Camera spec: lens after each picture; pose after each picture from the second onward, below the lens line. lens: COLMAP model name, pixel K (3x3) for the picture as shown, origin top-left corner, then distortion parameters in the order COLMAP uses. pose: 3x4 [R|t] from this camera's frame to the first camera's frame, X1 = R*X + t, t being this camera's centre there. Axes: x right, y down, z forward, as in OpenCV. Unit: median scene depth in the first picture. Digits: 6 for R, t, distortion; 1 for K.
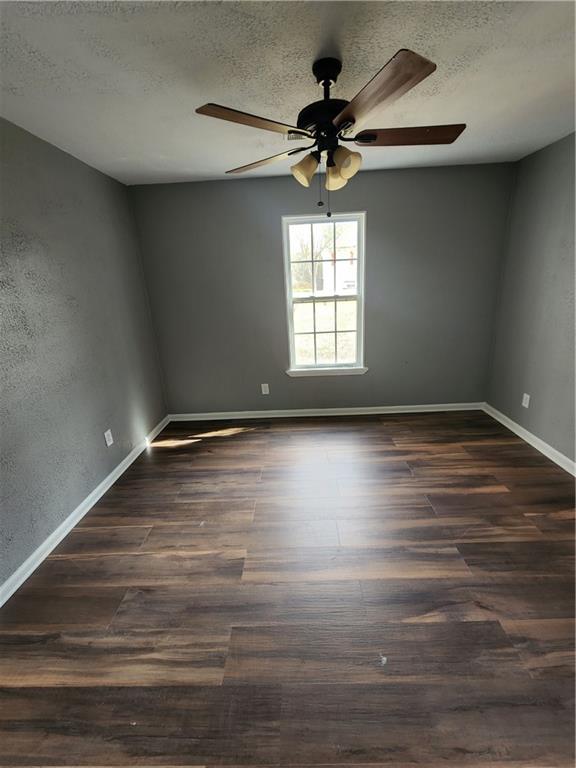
lens RADIAL K [[316.1, 0, 287.4], [0, 316.1, 382.2], [0, 0, 1]] dist [-0.008962, 0.001450]
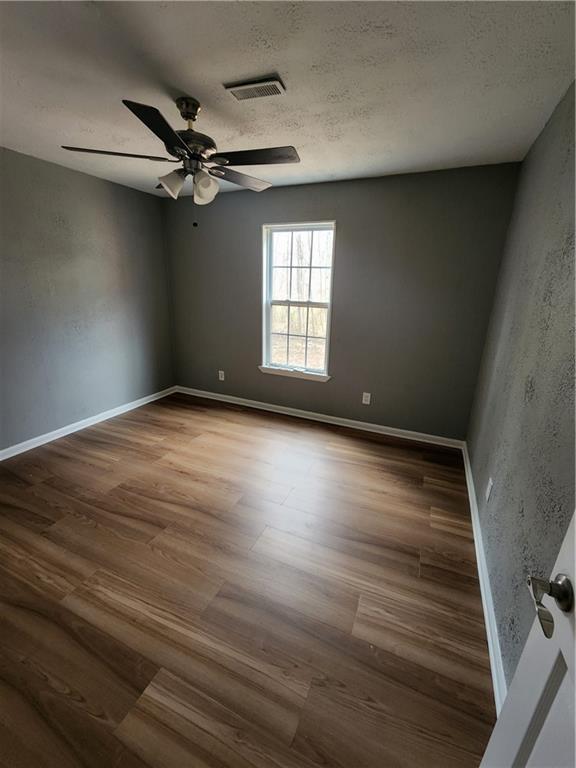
lens RADIAL K [[316.1, 0, 286.3], [0, 316.1, 392.5], [0, 0, 1]] dist [-0.008962, 0.001450]
pose [[0.916115, 0.197968, -0.348628, 0.504706], [-0.192257, 0.980004, 0.051284, -0.020352], [0.351810, 0.020044, 0.935857, 0.008921]]
